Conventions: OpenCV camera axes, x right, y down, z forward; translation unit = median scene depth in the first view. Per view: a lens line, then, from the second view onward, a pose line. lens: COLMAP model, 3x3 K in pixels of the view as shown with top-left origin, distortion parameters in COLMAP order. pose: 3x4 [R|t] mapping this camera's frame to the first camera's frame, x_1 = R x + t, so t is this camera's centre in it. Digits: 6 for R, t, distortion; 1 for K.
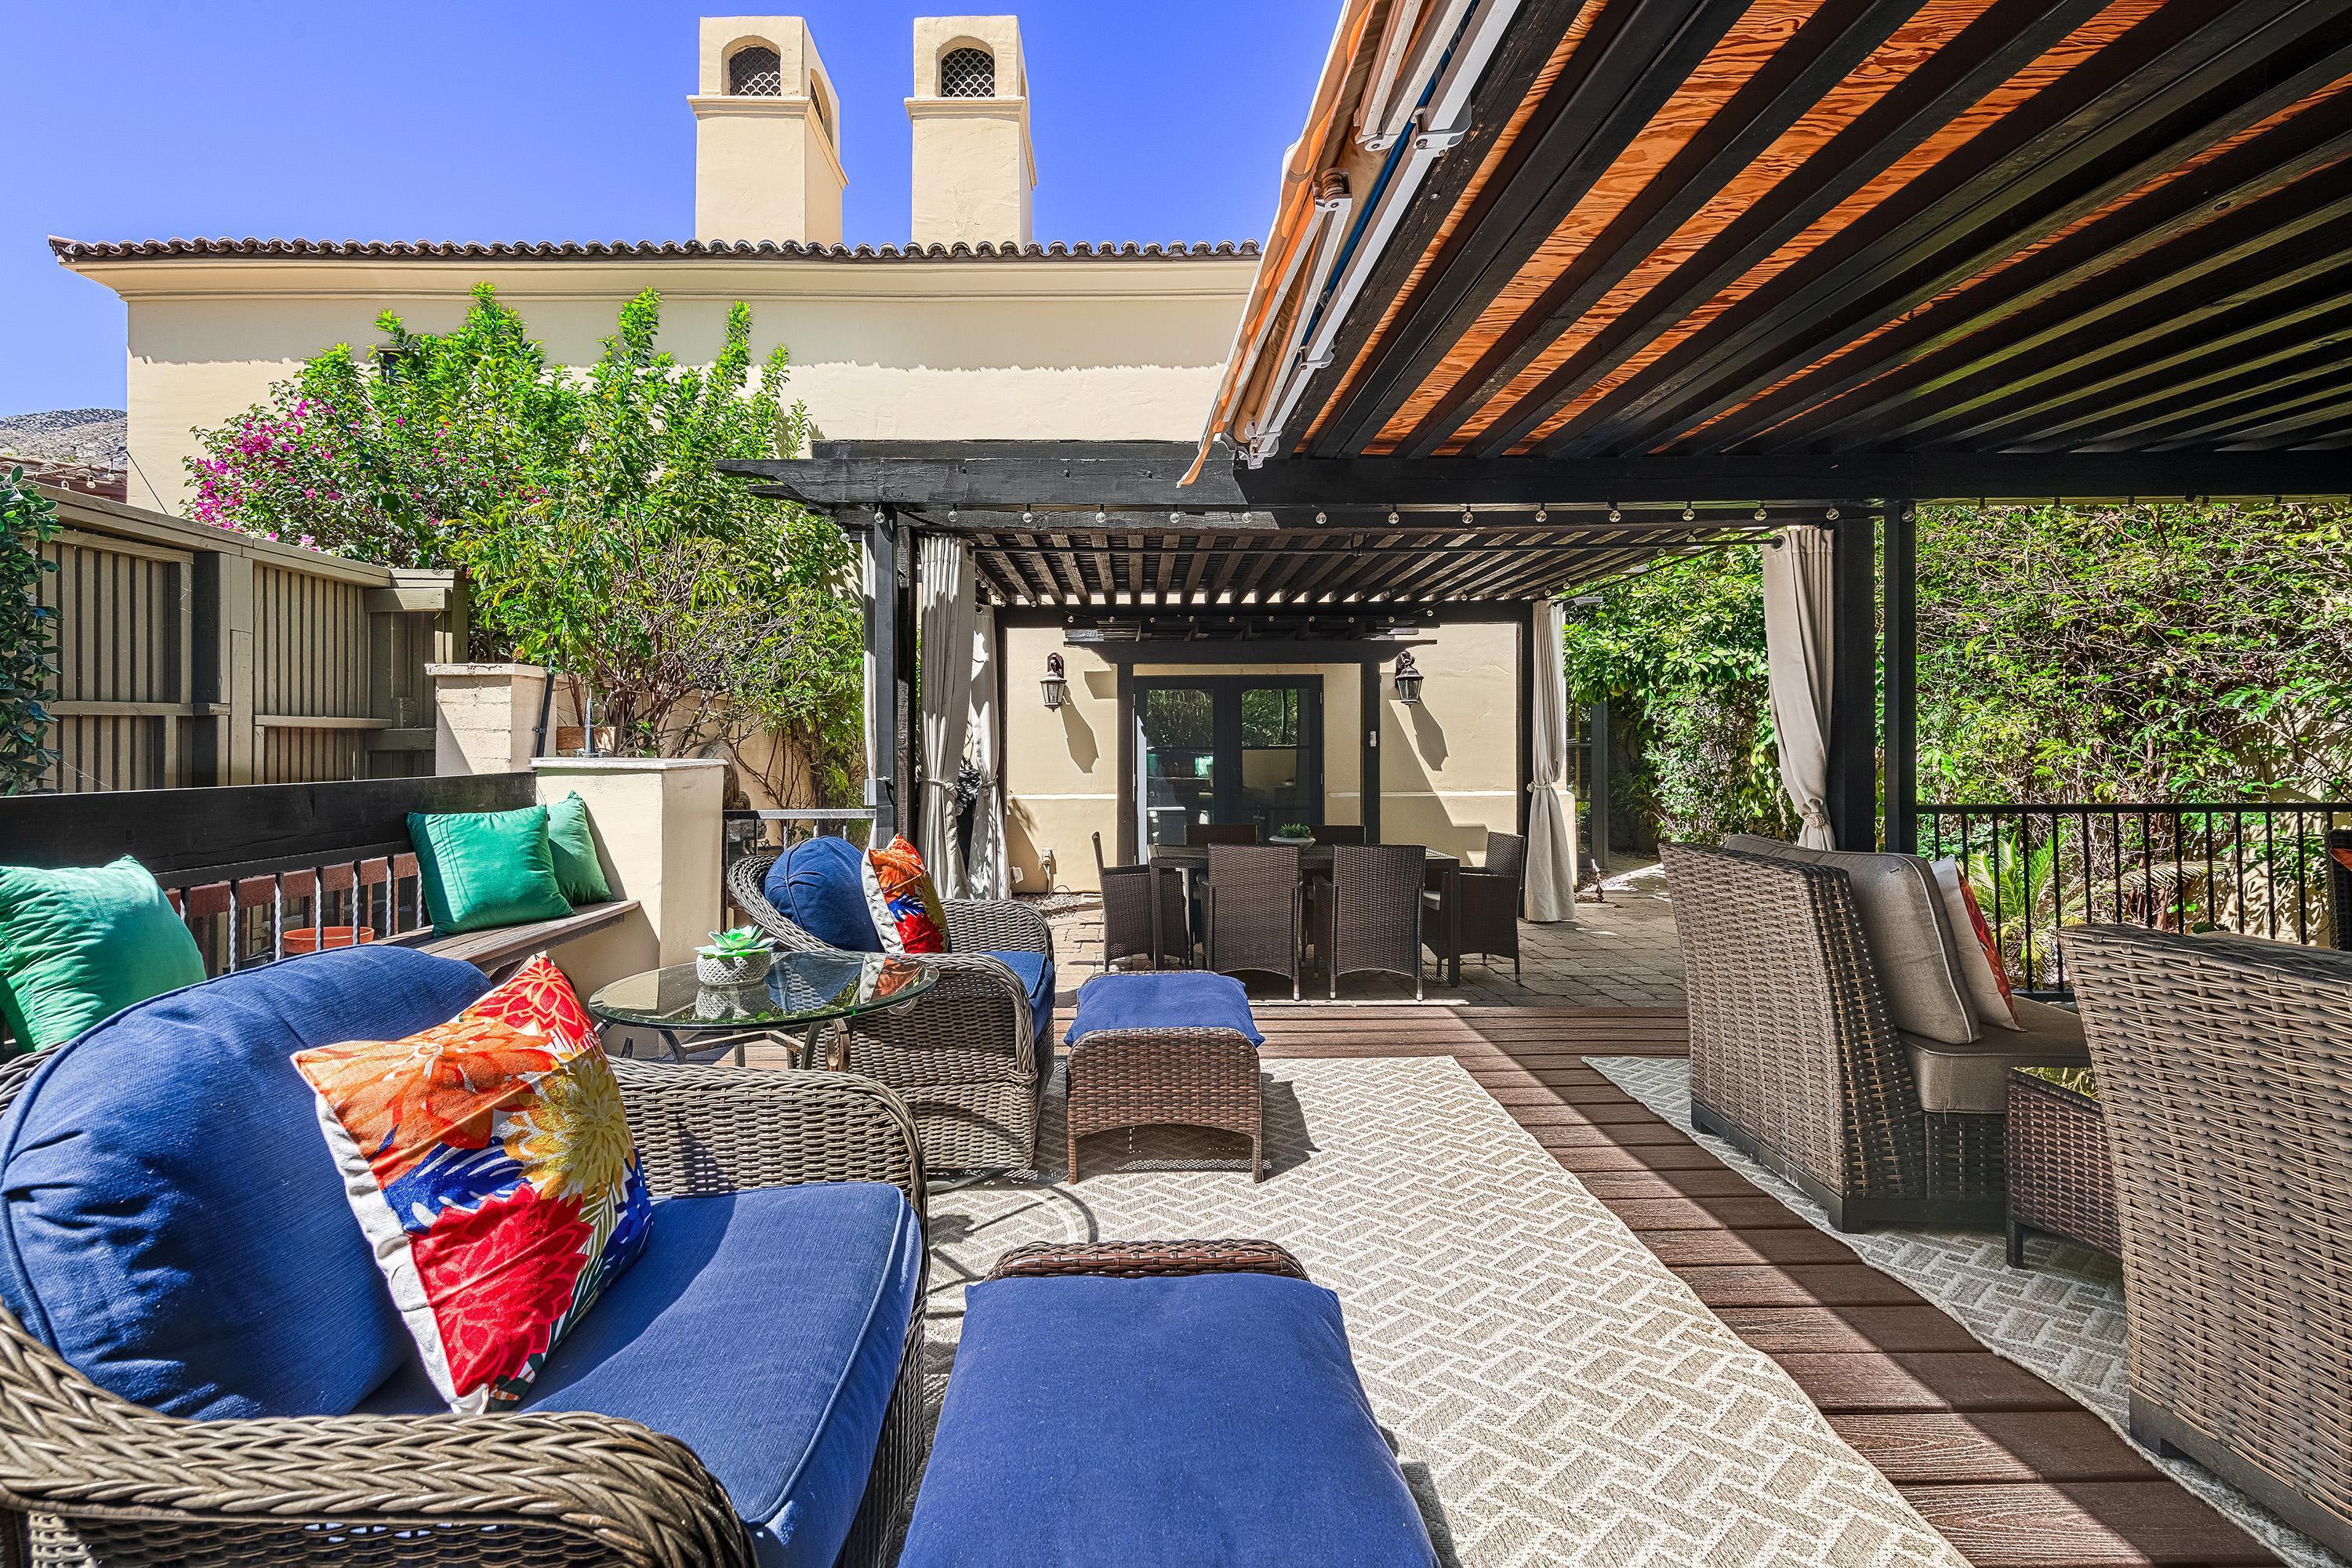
lens RADIAL K [[1005.2, 0, 1027.4], [0, 1005.2, 725.6], [0, 0, 1]] dist [0.009614, -0.003053]
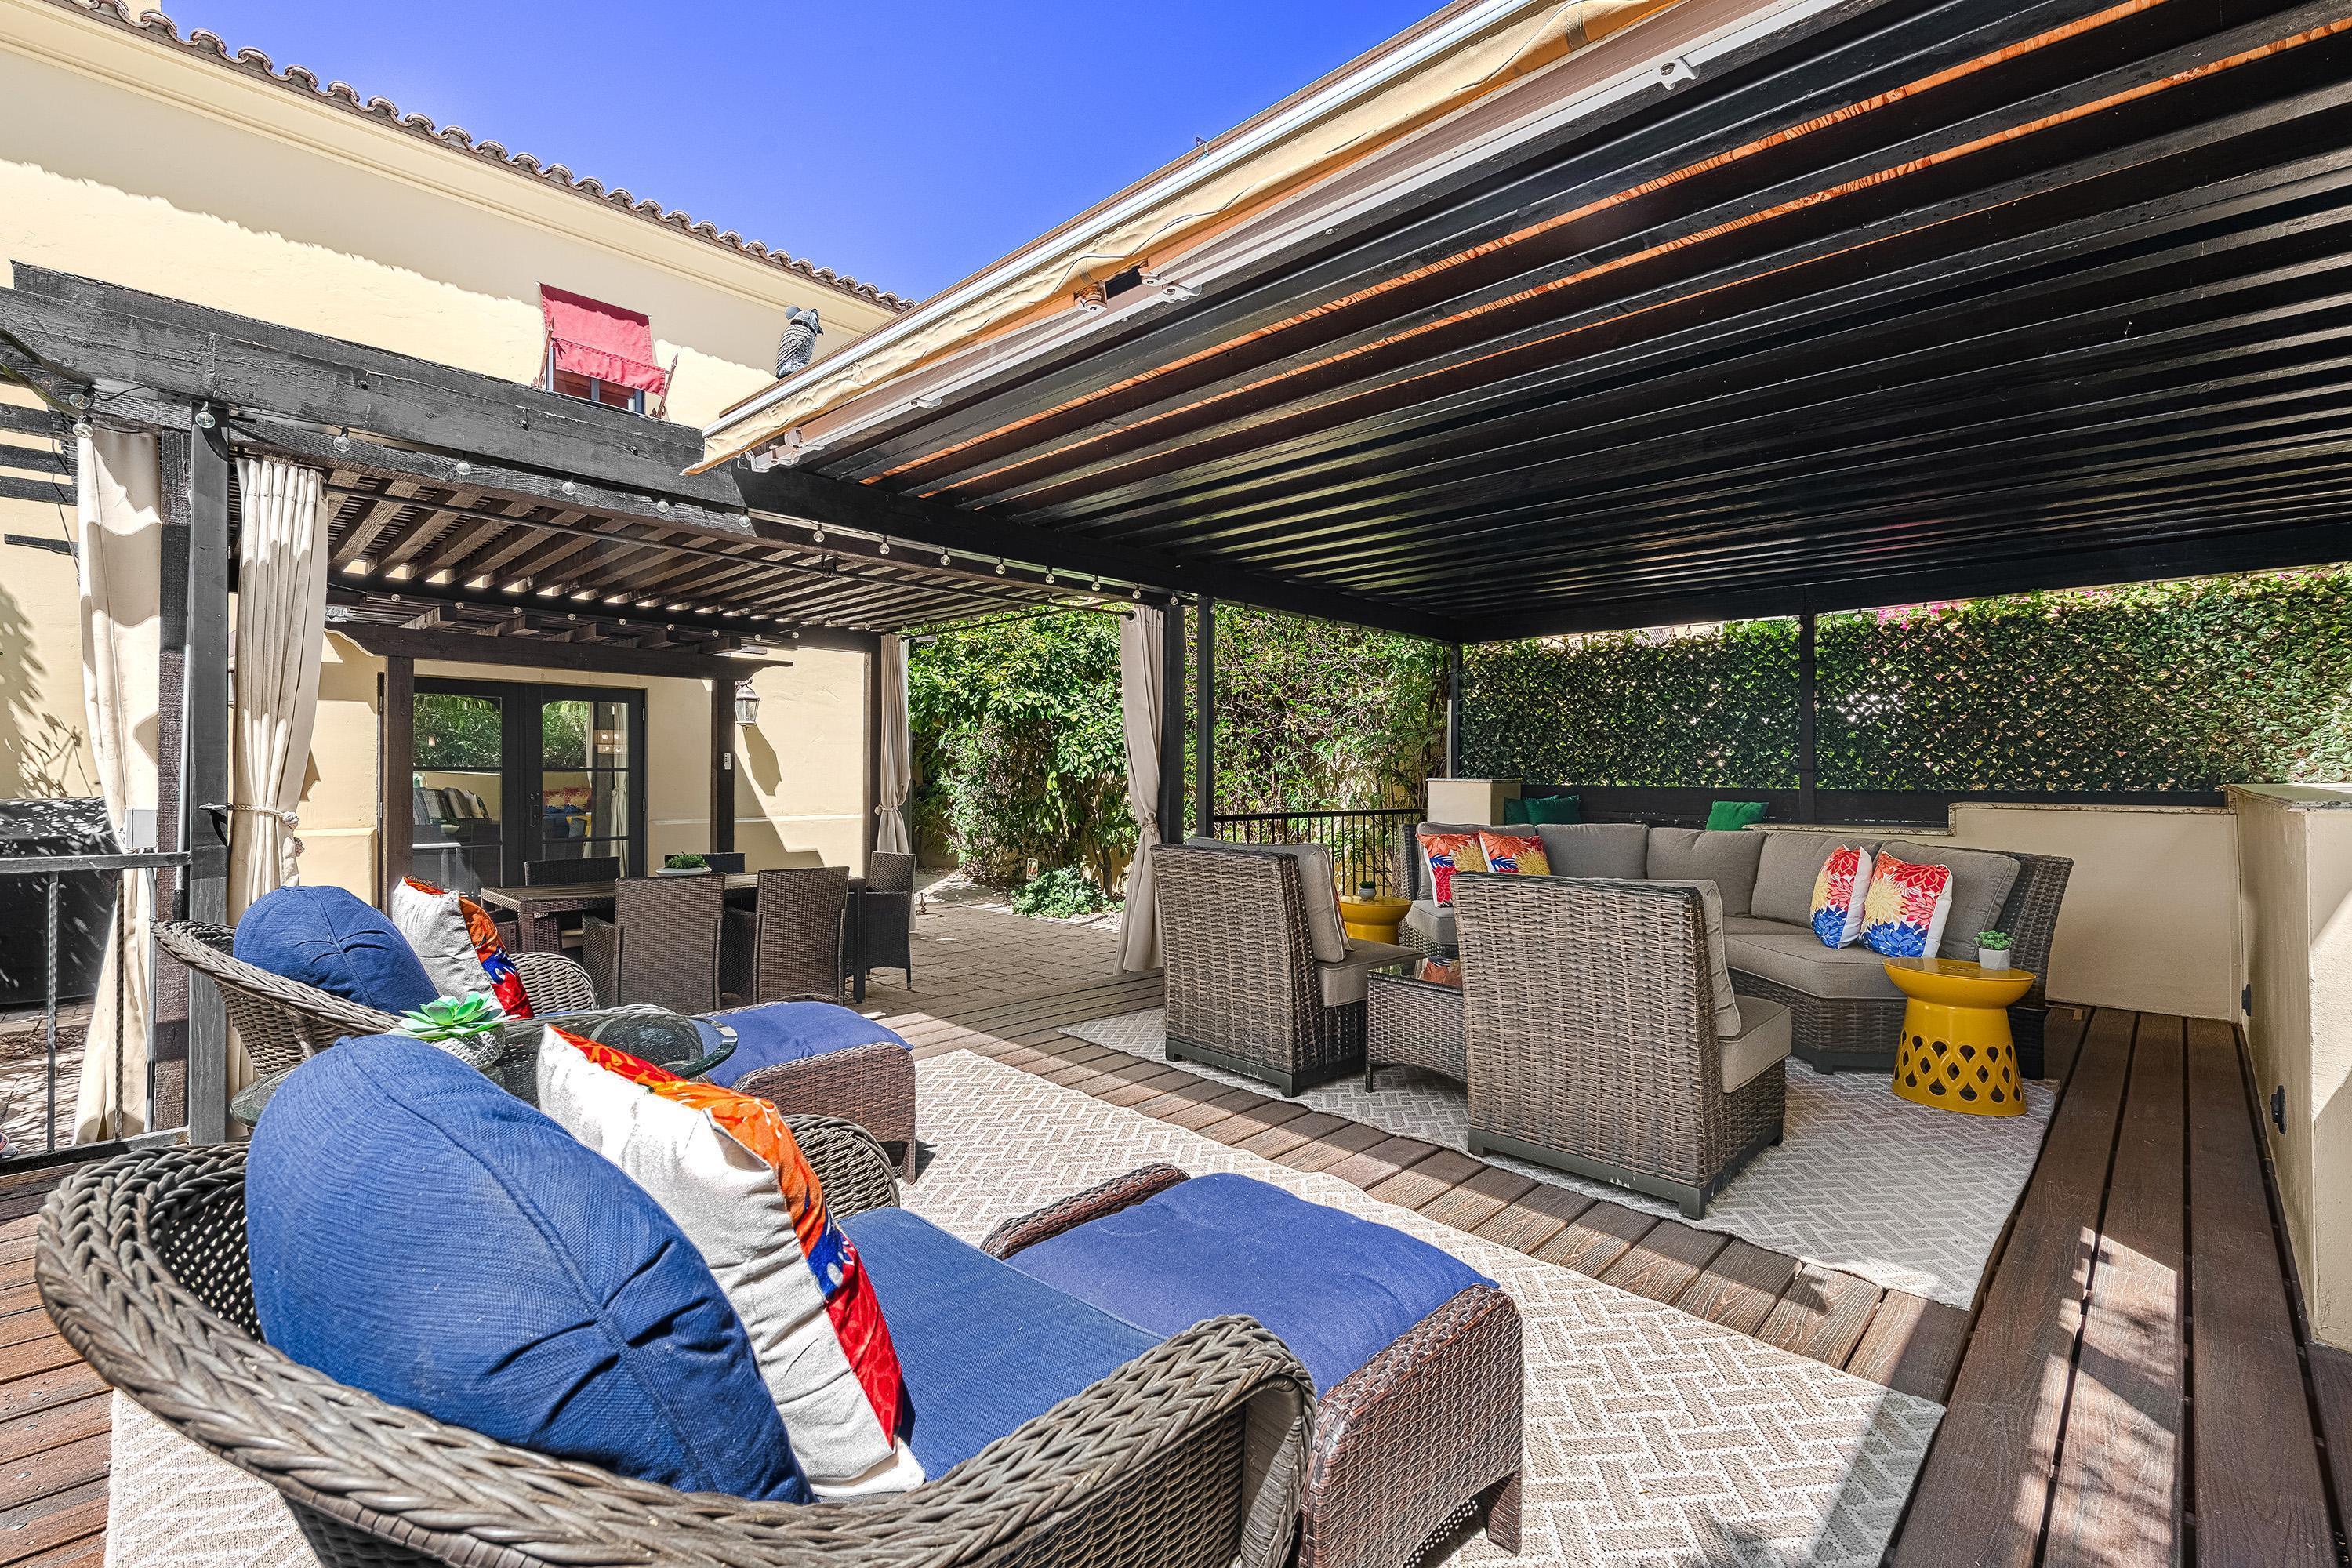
lens RADIAL K [[1005.2, 0, 1245.8], [0, 1005.2, 757.1], [0, 0, 1]] dist [0.009614, -0.003053]
pose [[0.681465, 0.022311, 0.731511, -0.100126], [-0.027507, 0.999610, -0.004863, 0.002326], [-0.731334, -0.016808, 0.681812, 0.013787]]
